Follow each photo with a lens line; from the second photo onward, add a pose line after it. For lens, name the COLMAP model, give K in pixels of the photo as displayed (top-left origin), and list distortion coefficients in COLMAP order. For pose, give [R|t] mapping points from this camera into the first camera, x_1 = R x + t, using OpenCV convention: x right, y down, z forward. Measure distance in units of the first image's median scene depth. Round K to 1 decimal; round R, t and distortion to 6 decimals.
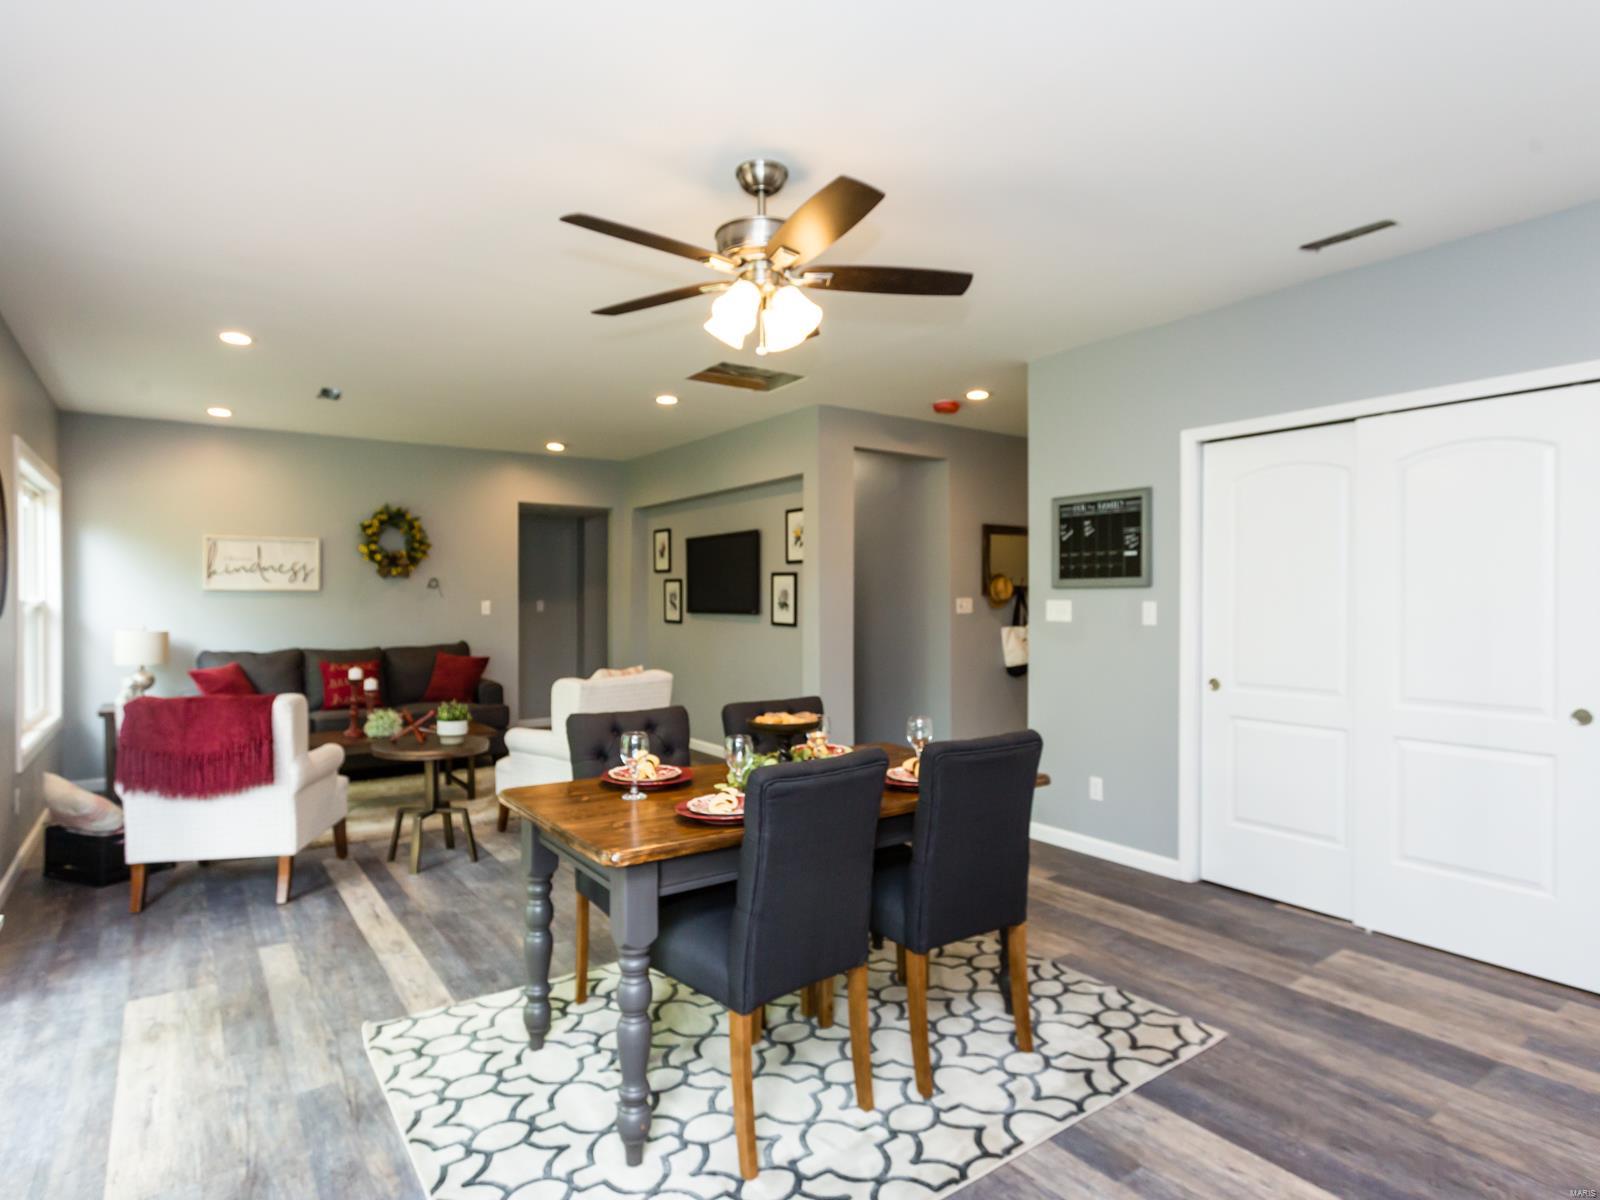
lens RADIAL K [[885.8, 0, 794.6], [0, 885.8, 599.7], [0, 0, 1]] dist [-0.015006, 0.011179]
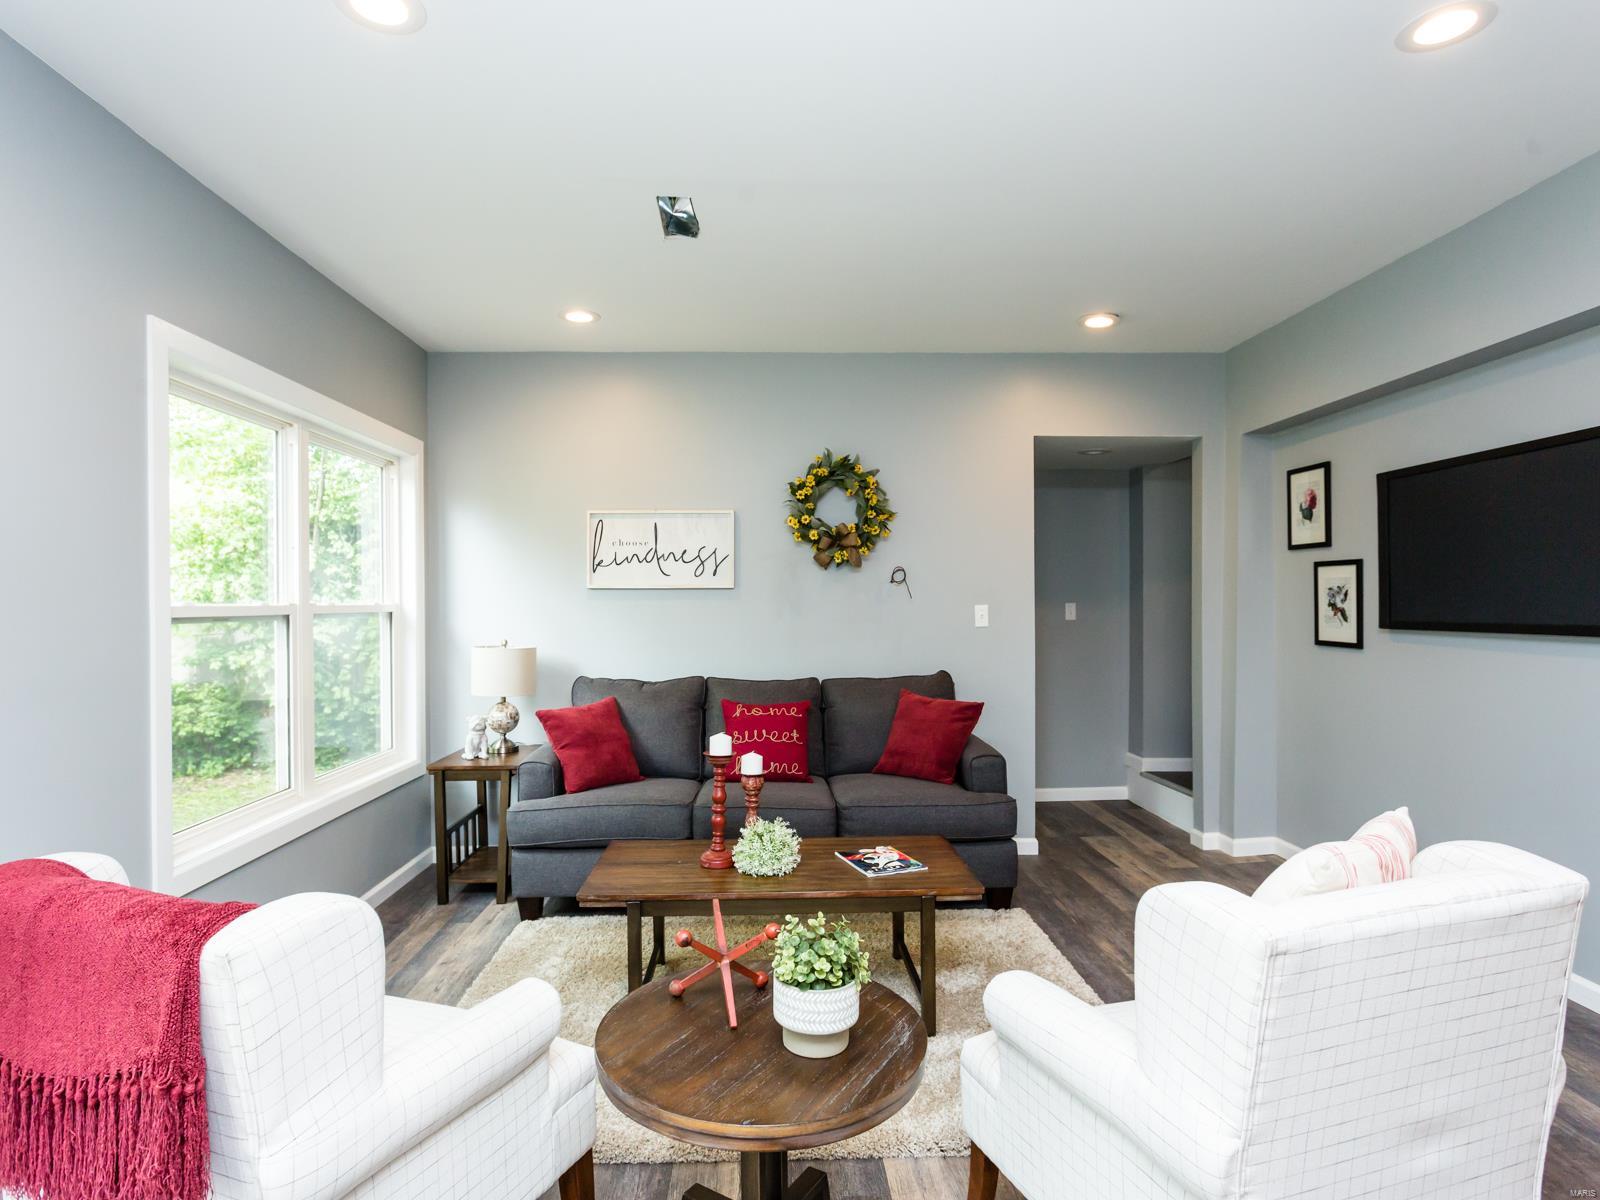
lens RADIAL K [[885.8, 0, 792.3], [0, 885.8, 603.4], [0, 0, 1]] dist [-0.015006, 0.011179]
pose [[0.837057, -0.001613, -0.547113, -0.149641], [0.002694, 0.999996, 0.001174, -0.000074], [0.547108, -0.002456, 0.837058, 0.499904]]
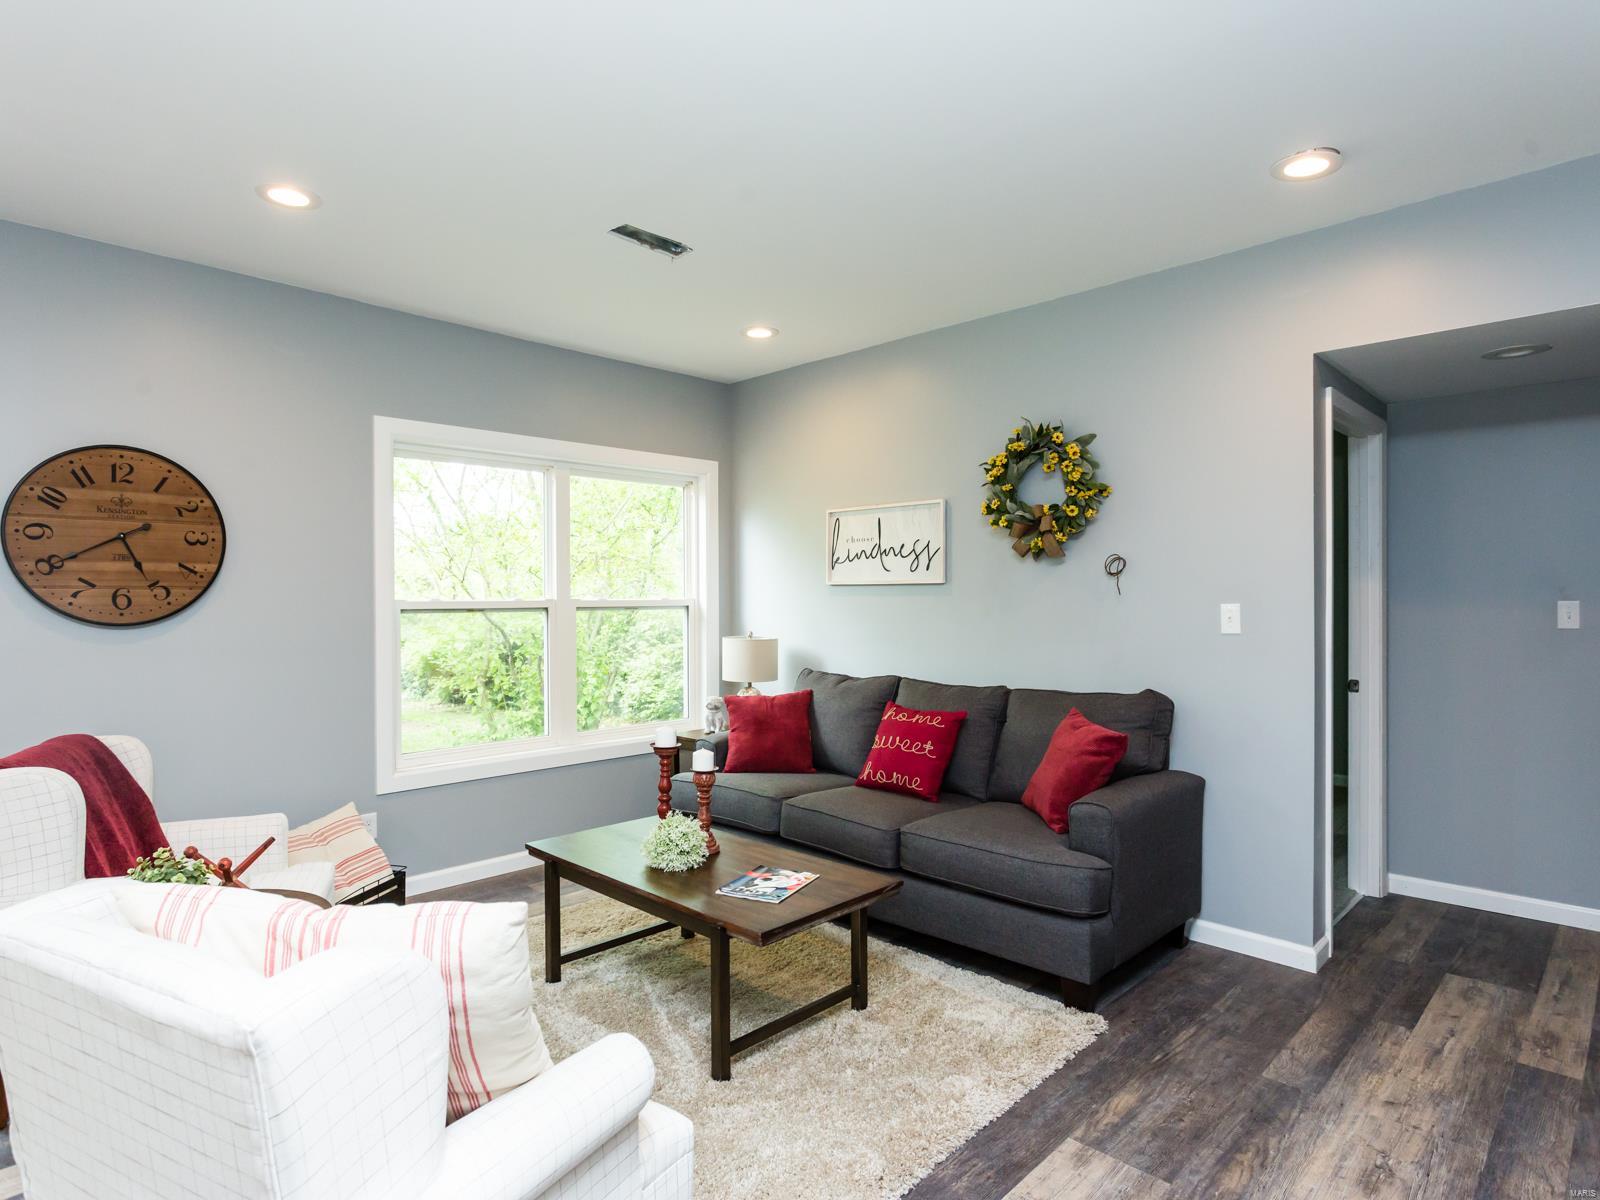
lens RADIAL K [[885.8, 0, 792.7], [0, 885.8, 603.2], [0, 0, 1]] dist [-0.015006, 0.011179]
pose [[0.176797, 0.007426, -0.984219, 0.046665], [0.002362, 0.999965, 0.007970, -0.002256], [0.984245, -0.003734, 0.176773, 0.838455]]
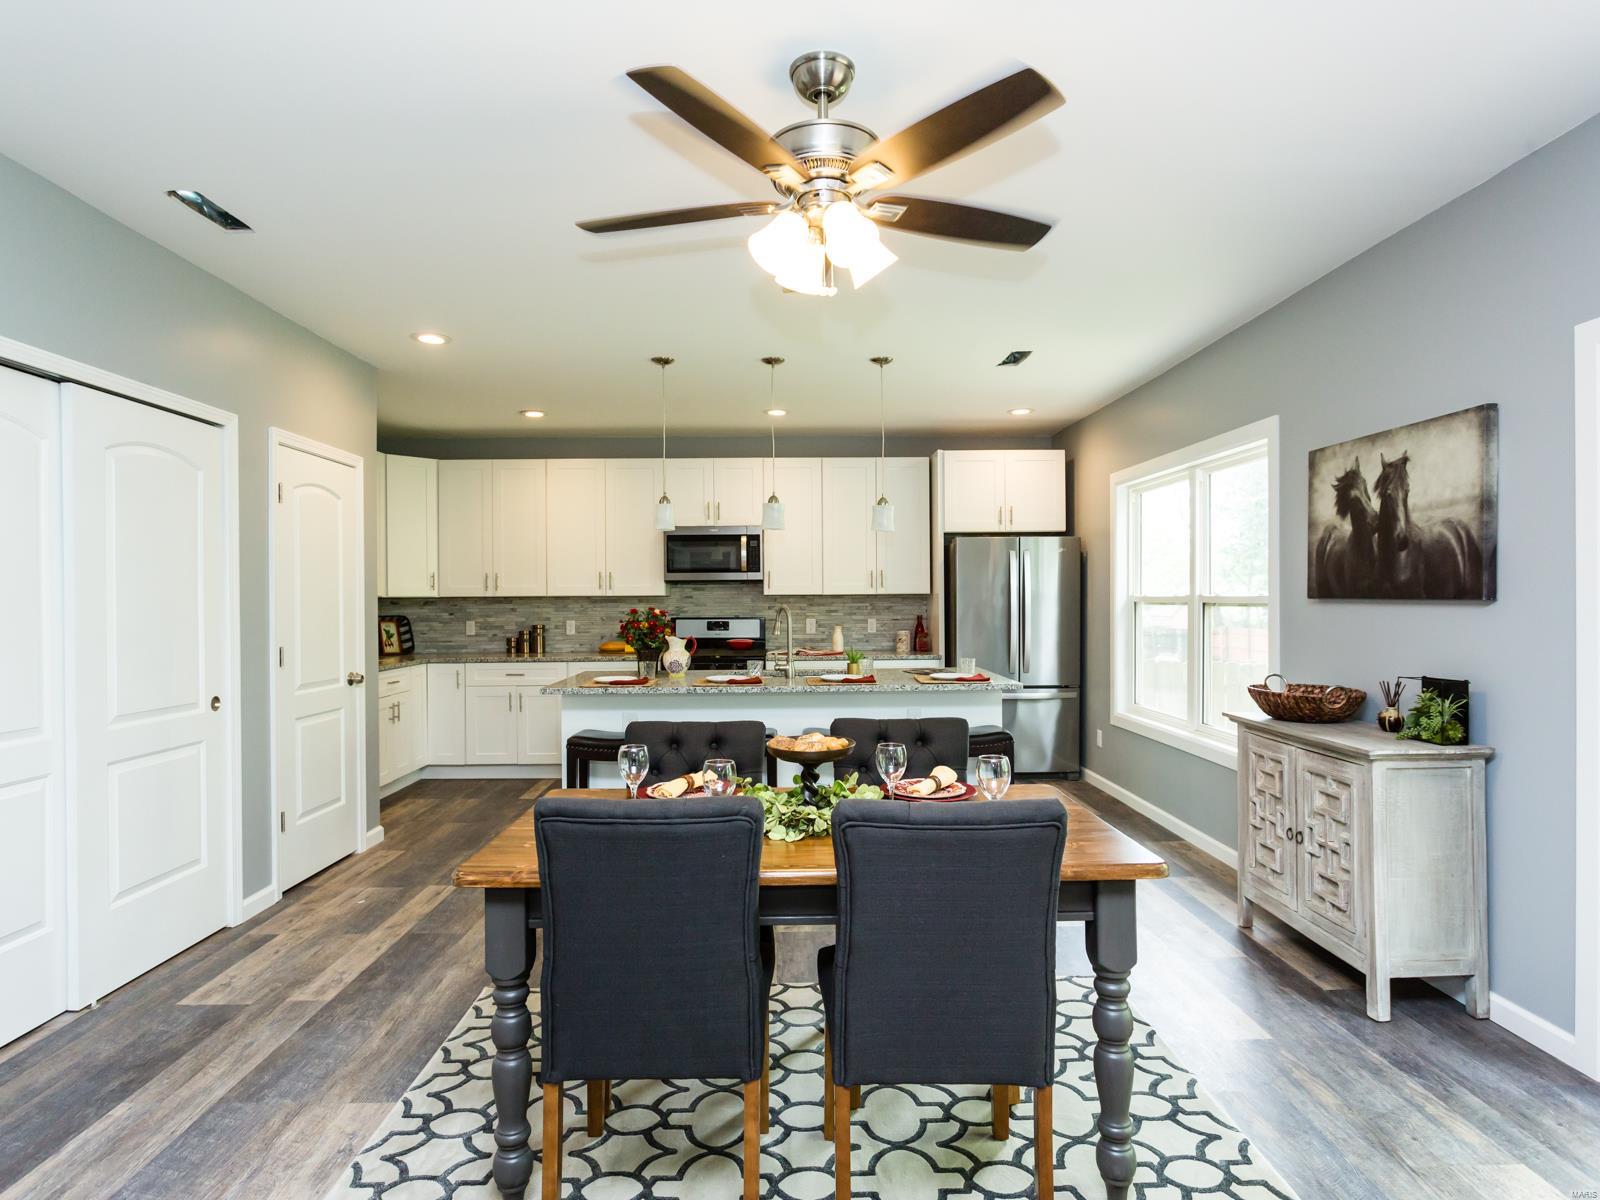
lens RADIAL K [[885.8, 0, 792.1], [0, 885.8, 600.7], [0, 0, 1]] dist [-0.015006, 0.011179]
pose [[-0.826883, 0.007454, 0.562325, -0.193902], [0.009124, 0.999958, 0.000162, -0.000086], [-0.562301, 0.005264, -0.826916, 0.701174]]
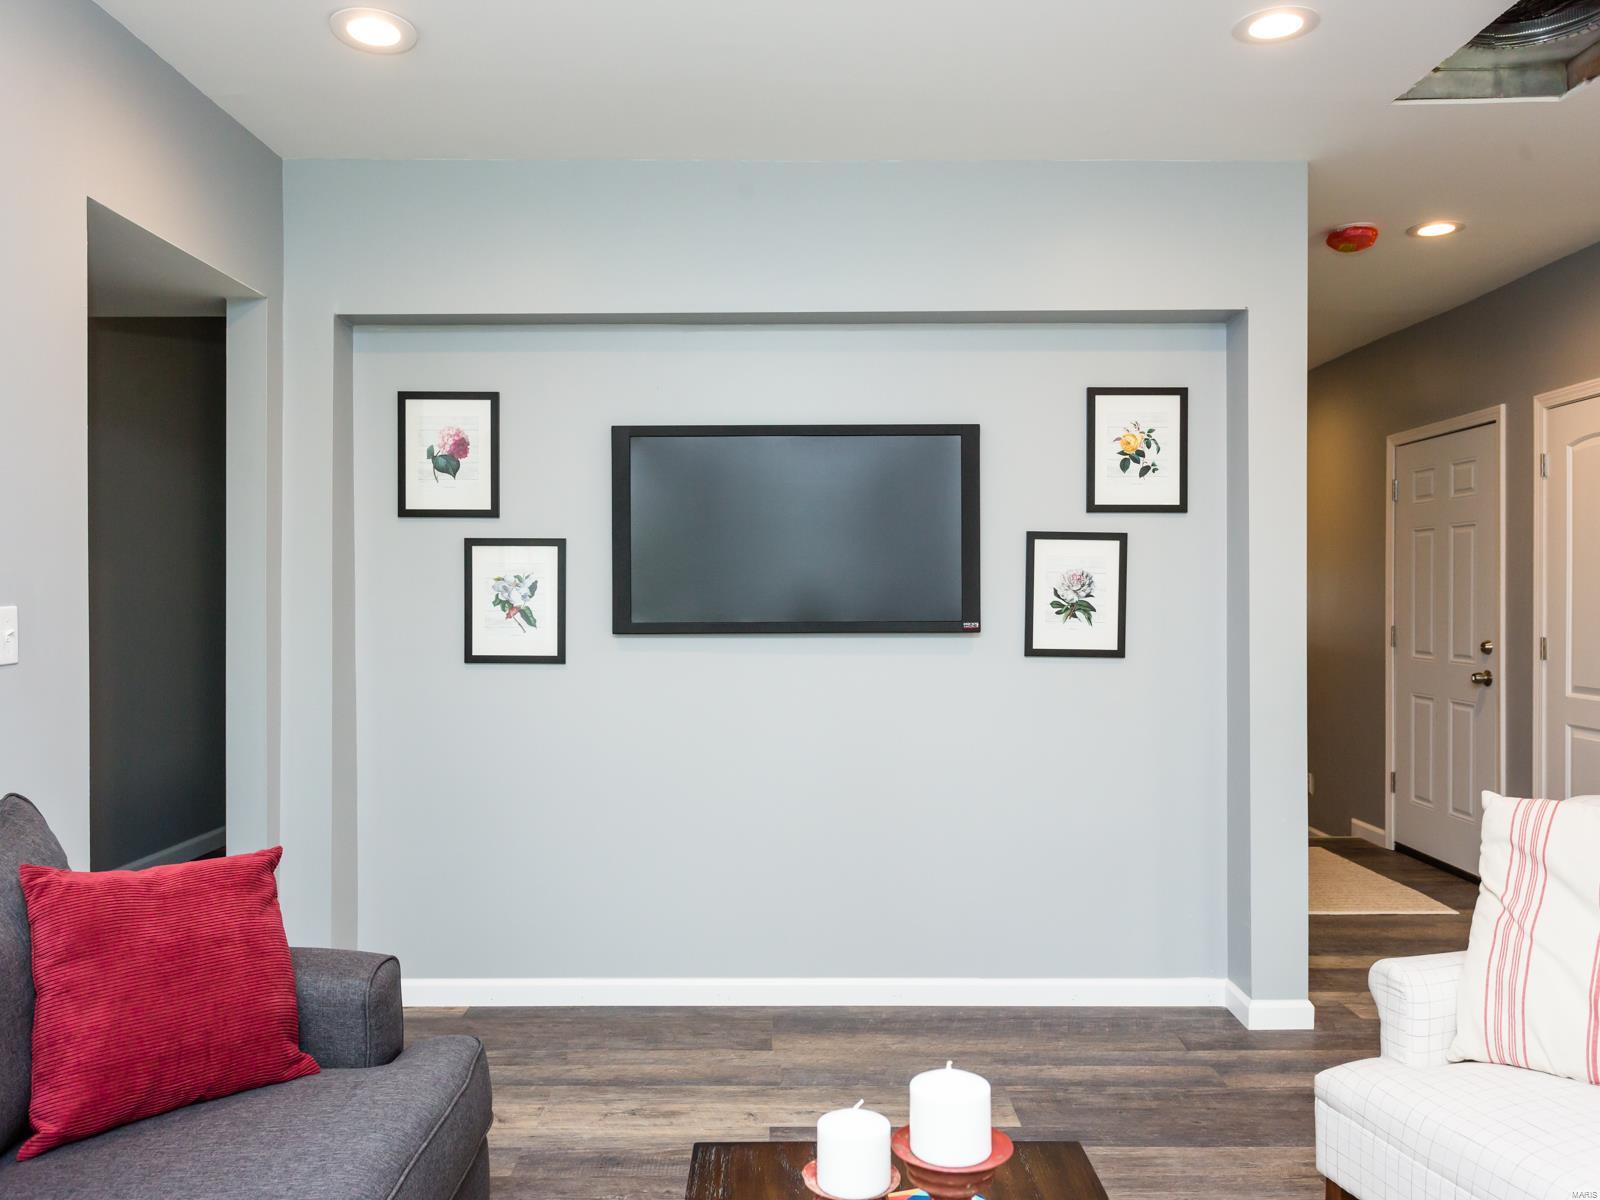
lens RADIAL K [[1210.6, 0, 798.8], [0, 1210.6, 606.3], [0, 0, 1]] dist [-0.022439, 0.000519]
pose [[0.572336, -0.005933, 0.819998, -0.569860], [0.002461, 0.999982, 0.005518, 0.001655], [-0.820016, -0.001140, 0.572340, 0.777729]]
